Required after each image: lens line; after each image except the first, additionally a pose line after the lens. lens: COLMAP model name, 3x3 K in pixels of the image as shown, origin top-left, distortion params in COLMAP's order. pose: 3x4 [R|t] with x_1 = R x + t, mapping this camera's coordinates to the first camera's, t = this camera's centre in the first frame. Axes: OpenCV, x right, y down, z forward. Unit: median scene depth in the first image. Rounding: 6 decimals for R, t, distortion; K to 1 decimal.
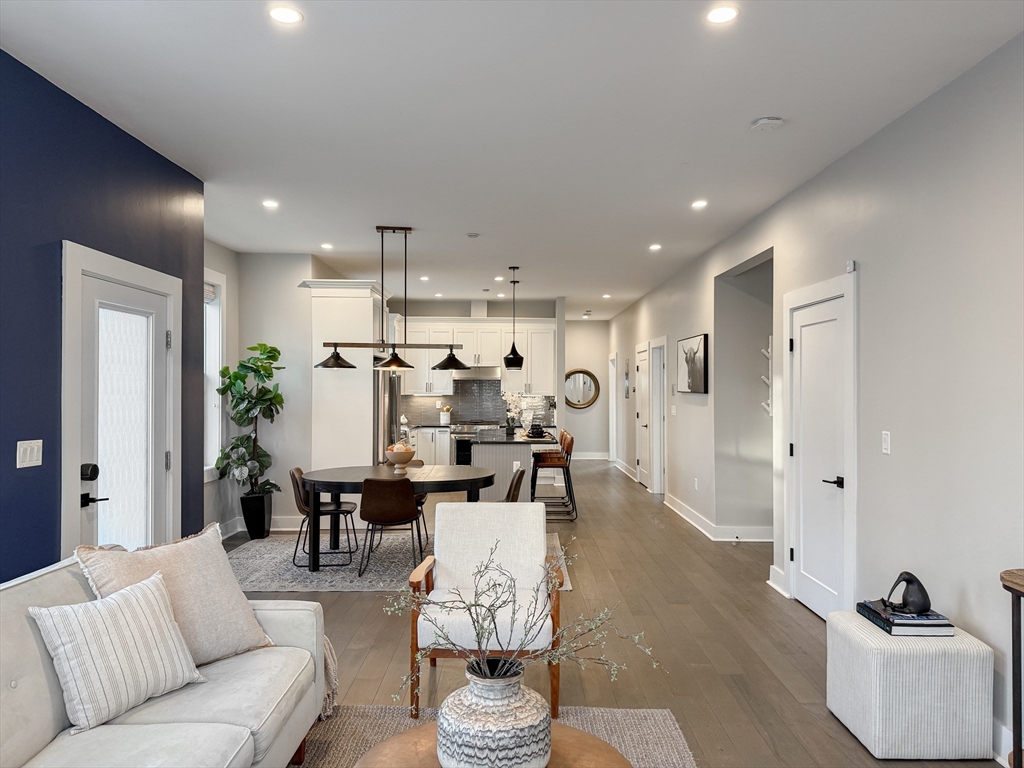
lens RADIAL K [[727.4, 0, 510.0], [0, 727.4, 387.2], [0, 0, 1]] dist [0.103554, -0.141804]
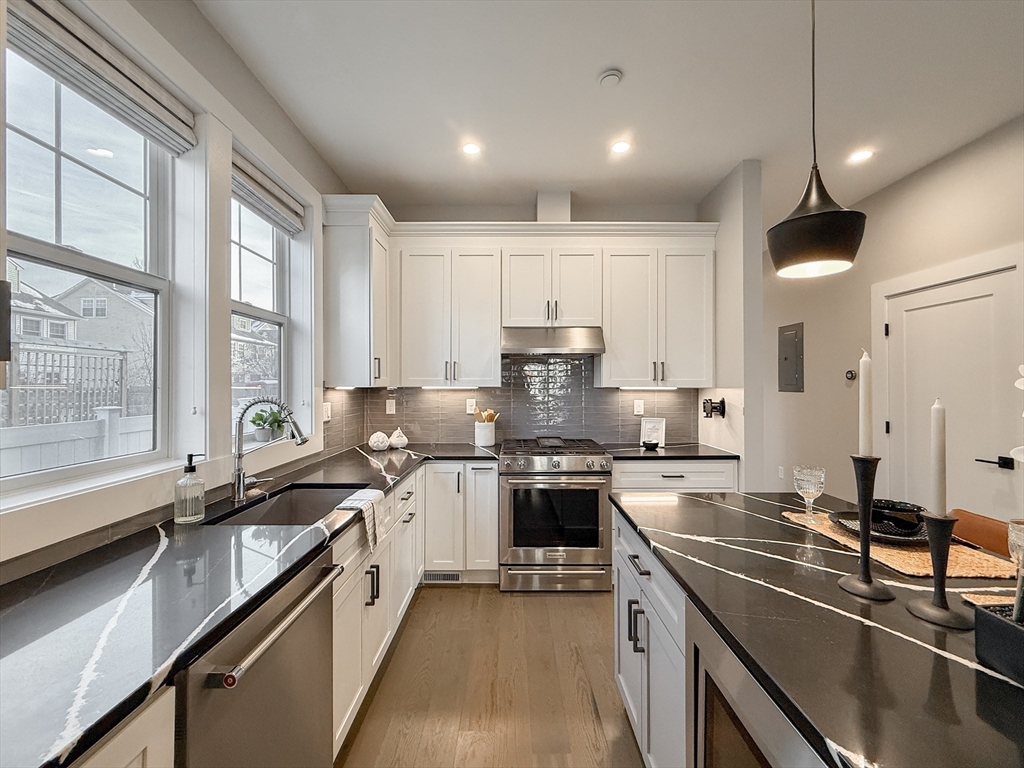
lens RADIAL K [[406.1, 0, 507.1], [0, 406.1, 380.5], [0, 0, 1]] dist [0.000306, 0.000309]
pose [[0.999986, -0.005132, -0.001055, -0.117850], [0.005119, 0.999915, -0.011962, 0.015276], [0.001116, 0.011957, 0.999928, 1.163088]]
